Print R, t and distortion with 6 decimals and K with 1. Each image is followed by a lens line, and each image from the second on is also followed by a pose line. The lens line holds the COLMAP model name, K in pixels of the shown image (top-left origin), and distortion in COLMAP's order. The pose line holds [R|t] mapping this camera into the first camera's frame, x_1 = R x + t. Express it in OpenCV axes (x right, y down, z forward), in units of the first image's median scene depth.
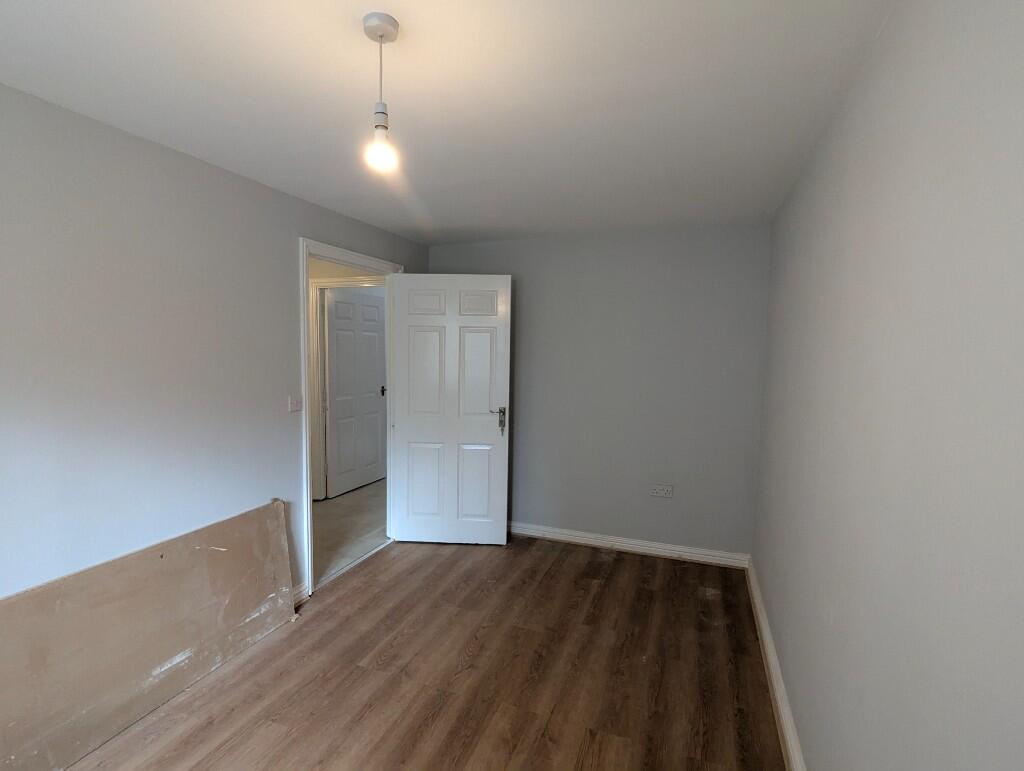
lens RADIAL K [[487.1, 0, 512.0], [0, 487.1, 385.5], [0, 0, 1]] dist [-0.002660, 0.001344]
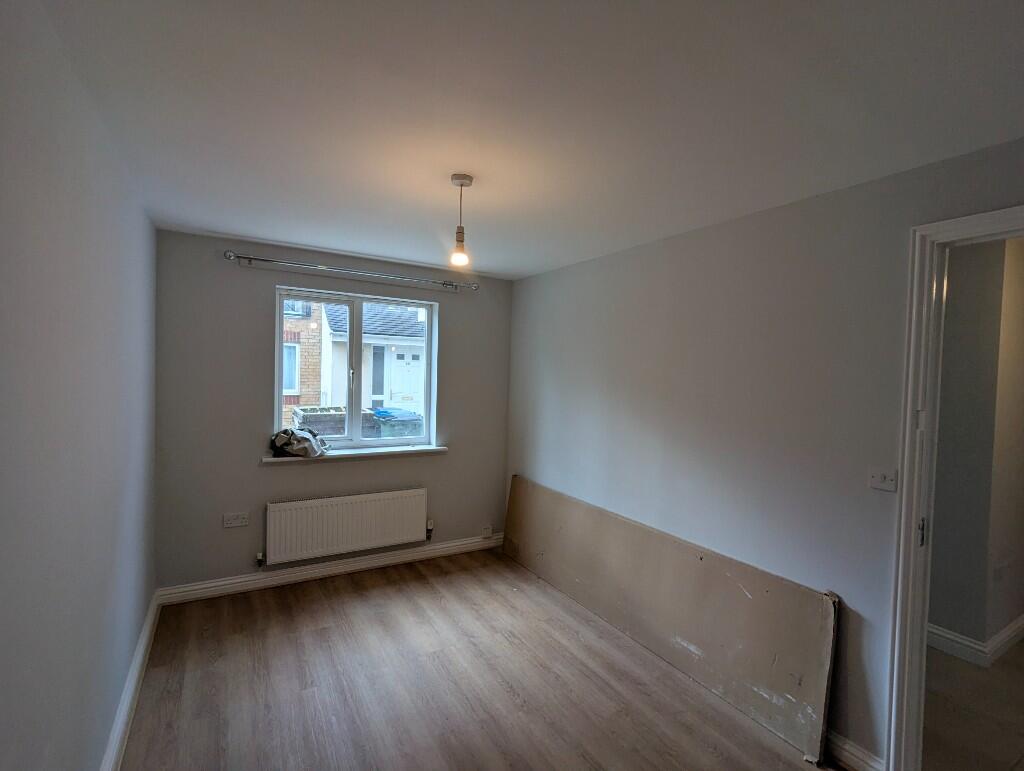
lens RADIAL K [[487.1, 0, 512.0], [0, 487.1, 385.5], [0, 0, 1]] dist [-0.002660, 0.001344]
pose [[-0.618675, -0.003829, -0.785638, 0.517565], [-0.097173, 0.992683, 0.071685, -0.117242], [0.779614, 0.120692, -0.614520, 1.285648]]
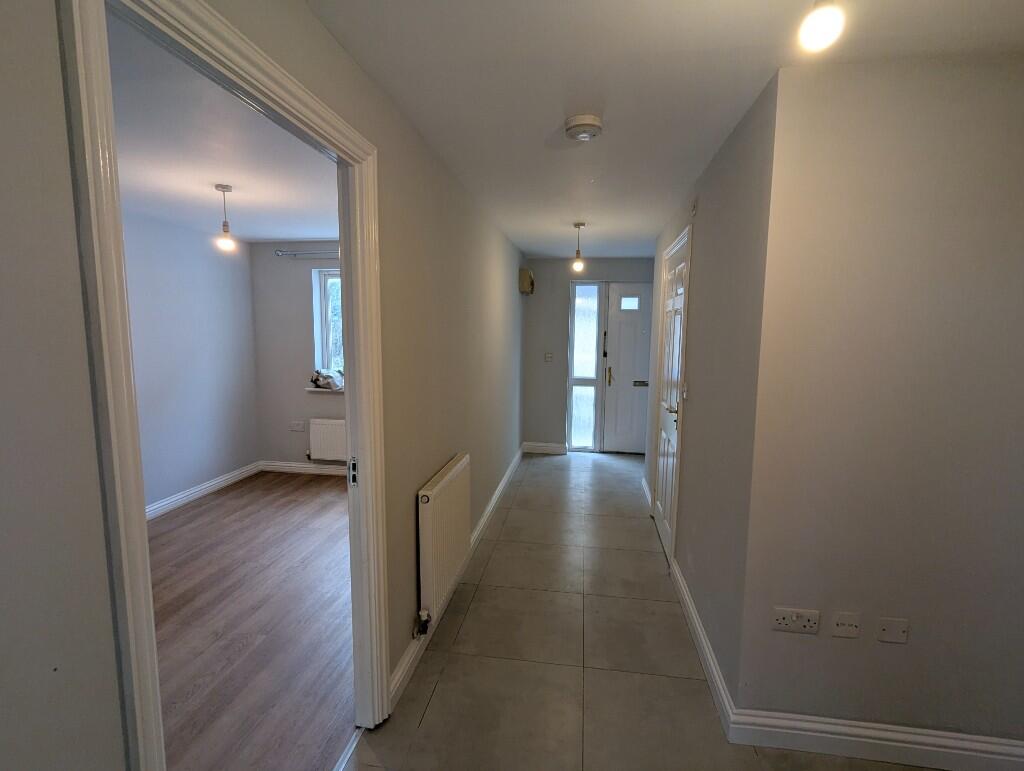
lens RADIAL K [[487.1, 0, 512.0], [0, 487.1, 385.5], [0, 0, 1]] dist [-0.002660, 0.001344]
pose [[-0.977192, 0.003036, -0.212334, -0.651872], [-0.039047, 0.980280, 0.193716, -0.191531], [0.208735, 0.197589, -0.957804, 2.135651]]
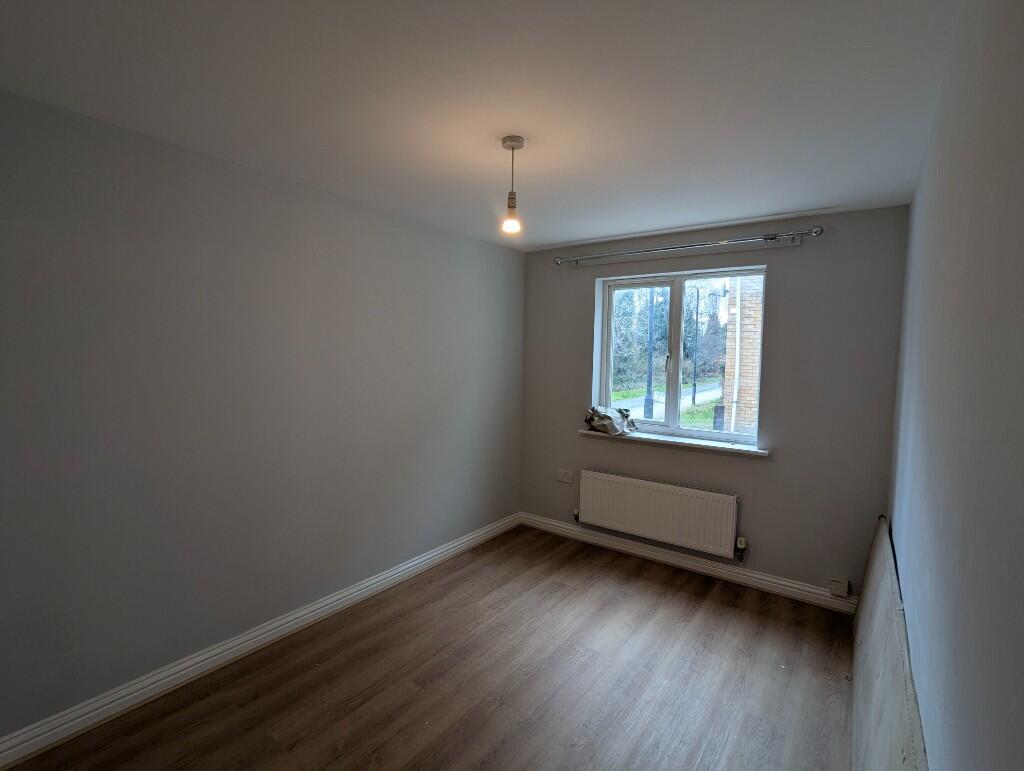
lens RADIAL K [[487.1, 0, 512.0], [0, 487.1, 385.5], [0, 0, 1]] dist [-0.002660, 0.001344]
pose [[-0.964555, -0.044704, 0.260067, -0.418083], [-0.007452, 0.989767, 0.142497, -0.116020], [-0.263776, 0.135508, -0.955018, 1.513546]]
